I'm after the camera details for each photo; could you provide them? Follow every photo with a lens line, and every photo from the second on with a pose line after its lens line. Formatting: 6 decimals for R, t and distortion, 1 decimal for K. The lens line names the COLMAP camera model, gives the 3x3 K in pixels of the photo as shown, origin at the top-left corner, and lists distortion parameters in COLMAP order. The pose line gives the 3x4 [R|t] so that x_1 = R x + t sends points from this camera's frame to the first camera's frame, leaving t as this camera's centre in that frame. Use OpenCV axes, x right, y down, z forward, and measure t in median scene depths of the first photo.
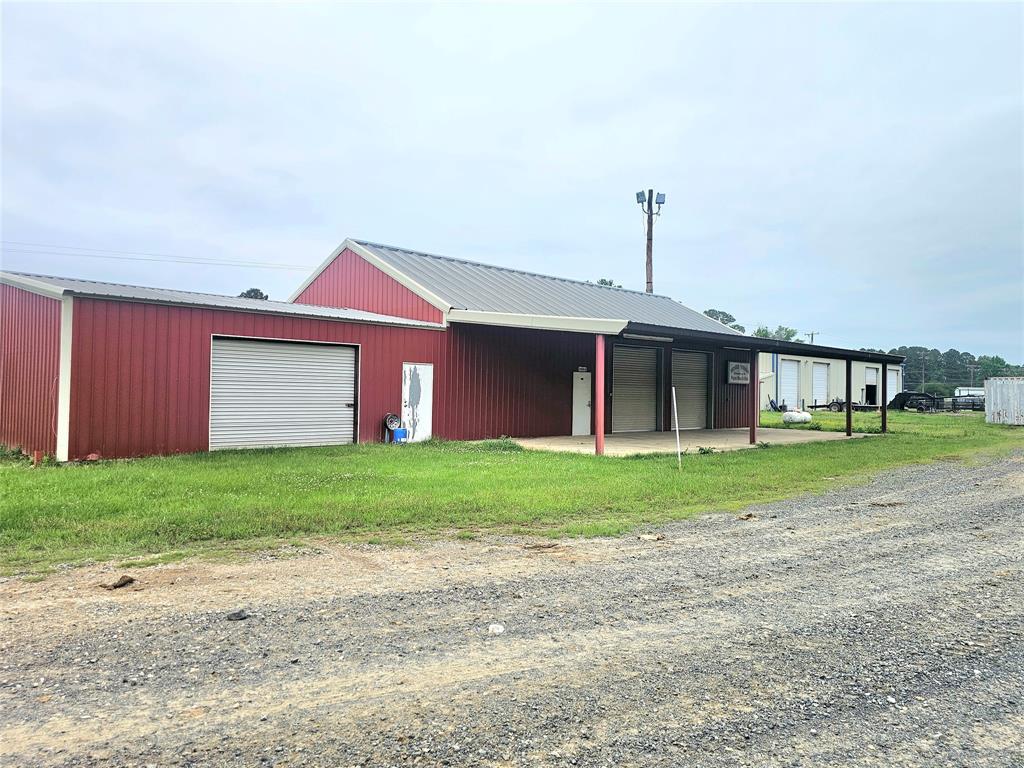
lens RADIAL K [[676.8, 0, 511.8], [0, 676.8, 383.1], [0, 0, 1]] dist [0.029551, 0.001614]
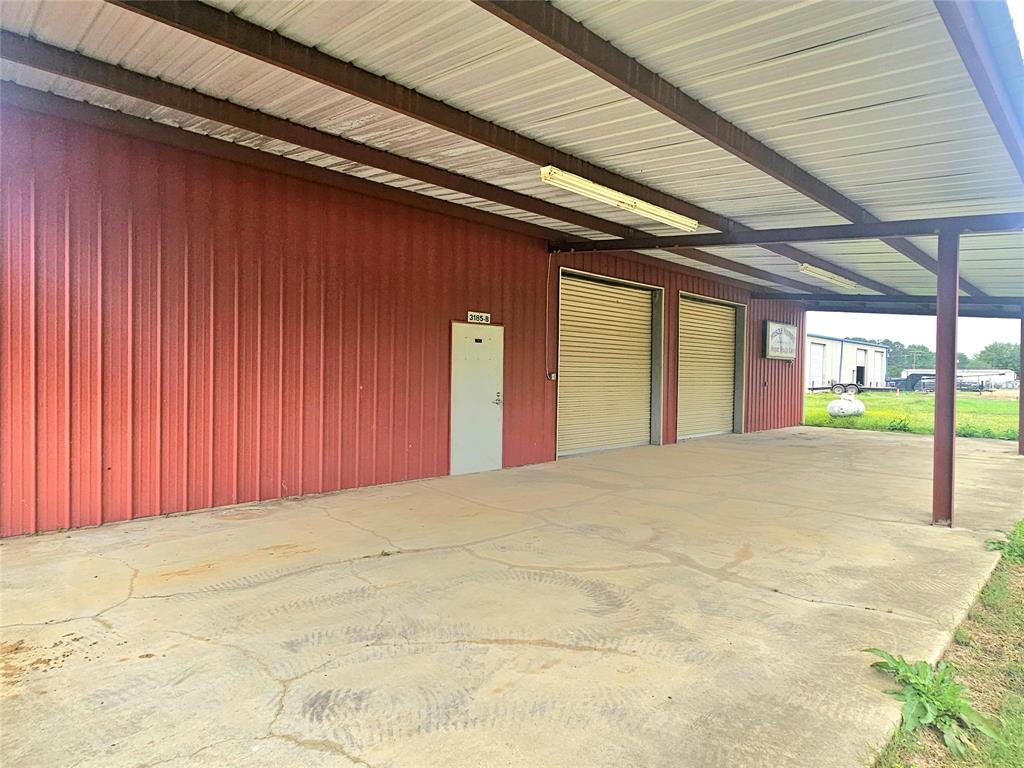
lens RADIAL K [[418.0, 0, 512.2], [0, 418.0, 382.9], [0, 0, 1]] dist [-0.000098, 0.000048]
pose [[0.995991, -0.003170, -0.089396, 0.118631], [0.005834, 0.999546, 0.029553, 0.010555], [0.089262, -0.029956, 0.995558, 0.583741]]
